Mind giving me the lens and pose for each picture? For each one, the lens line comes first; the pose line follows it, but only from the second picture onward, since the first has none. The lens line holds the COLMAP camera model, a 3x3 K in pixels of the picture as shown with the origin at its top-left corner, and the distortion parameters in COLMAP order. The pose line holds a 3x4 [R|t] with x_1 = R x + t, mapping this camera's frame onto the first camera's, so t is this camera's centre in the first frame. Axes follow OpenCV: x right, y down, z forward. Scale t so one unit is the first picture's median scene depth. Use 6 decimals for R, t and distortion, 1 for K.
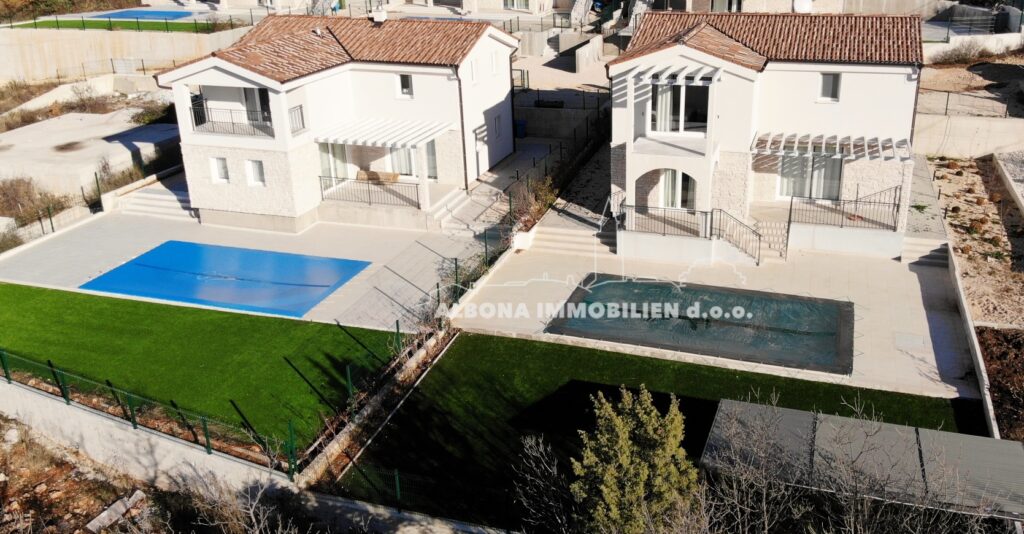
lens RADIAL K [[854.2, 0, 514.7], [0, 854.2, 240.4], [0, 0, 1]] dist [-0.003874, -0.003041]
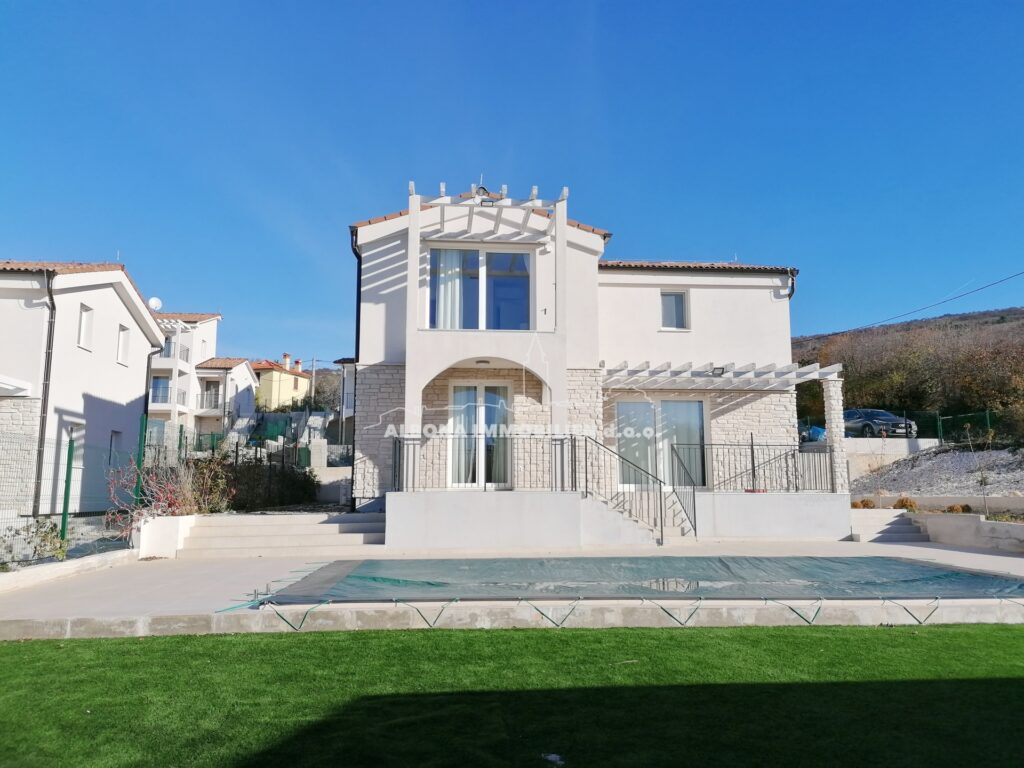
lens RADIAL K [[772.2, 0, 512.0], [0, 772.2, 384.0], [0, 0, 1]] dist [0.089290, -0.119826]
pose [[0.902113, 0.098364, 0.420139, -0.006045], [0.120794, 0.877173, -0.464732, 0.153138], [-0.414248, 0.469991, 0.779428, 0.619355]]
